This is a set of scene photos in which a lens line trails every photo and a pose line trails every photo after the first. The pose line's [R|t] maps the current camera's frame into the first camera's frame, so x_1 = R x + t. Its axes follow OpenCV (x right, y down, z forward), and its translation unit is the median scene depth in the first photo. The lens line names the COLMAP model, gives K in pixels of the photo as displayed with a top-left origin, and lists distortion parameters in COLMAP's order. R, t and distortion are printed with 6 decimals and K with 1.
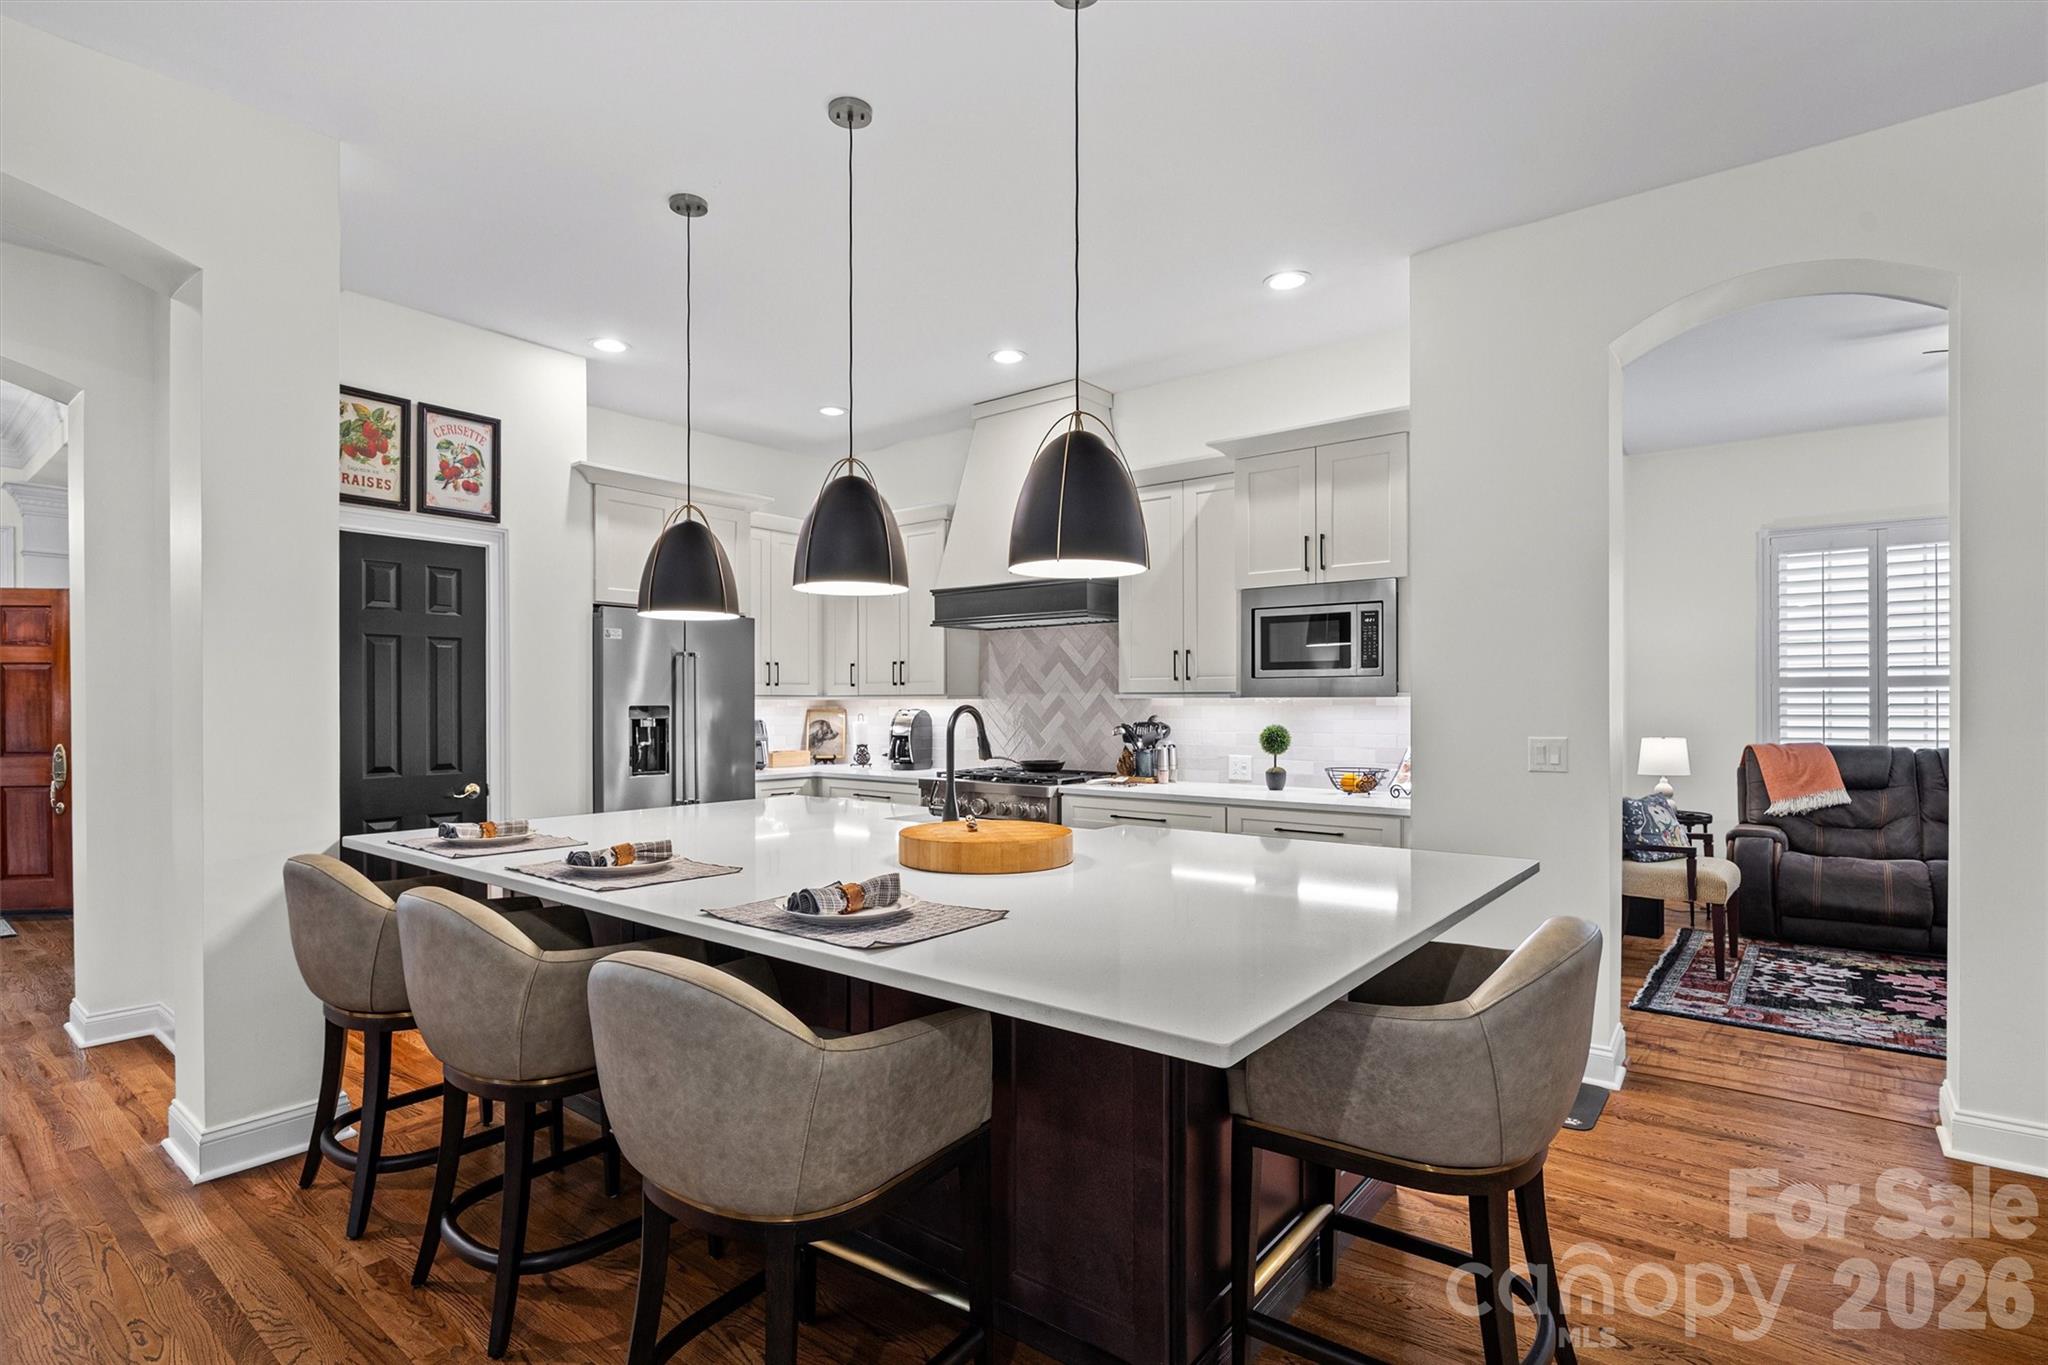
lens RADIAL K [[997.5, 0, 1021.2], [0, 997.5, 698.5], [0, 0, 1]] dist [-0.002344, -0.000377]
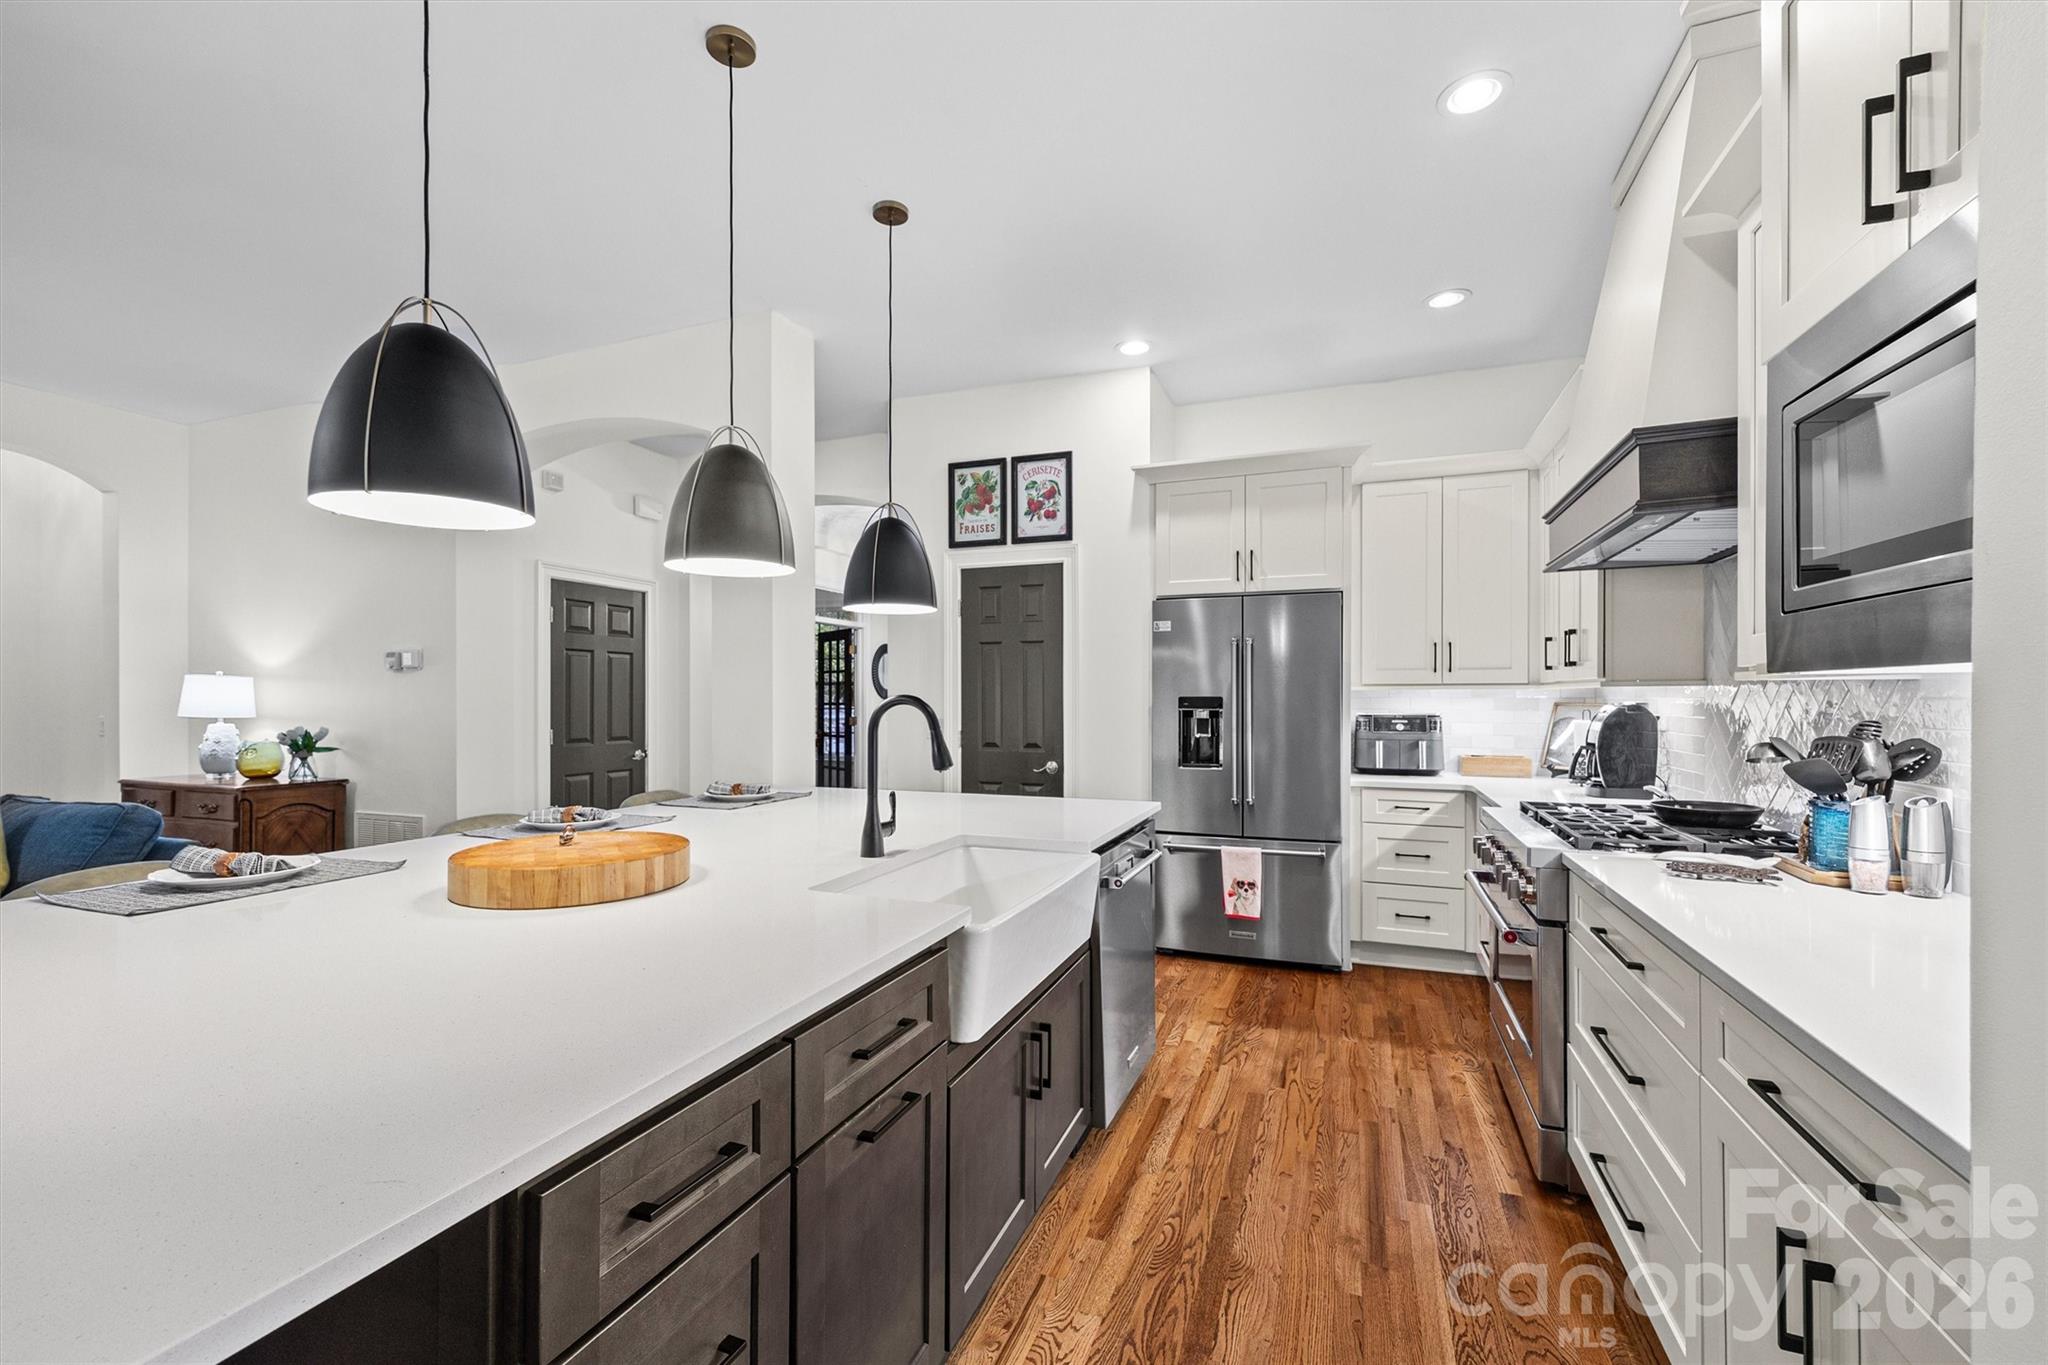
lens RADIAL K [[859.4, 0, 1016.6], [0, 859.4, 693.7], [0, 0, 1]] dist [0.002825, -0.000533]
pose [[0.284019, 0.000003, -0.958819, 0.439115], [0.006794, 0.999975, 0.002016, 0.001492], [0.958795, -0.007087, 0.284012, 0.681596]]
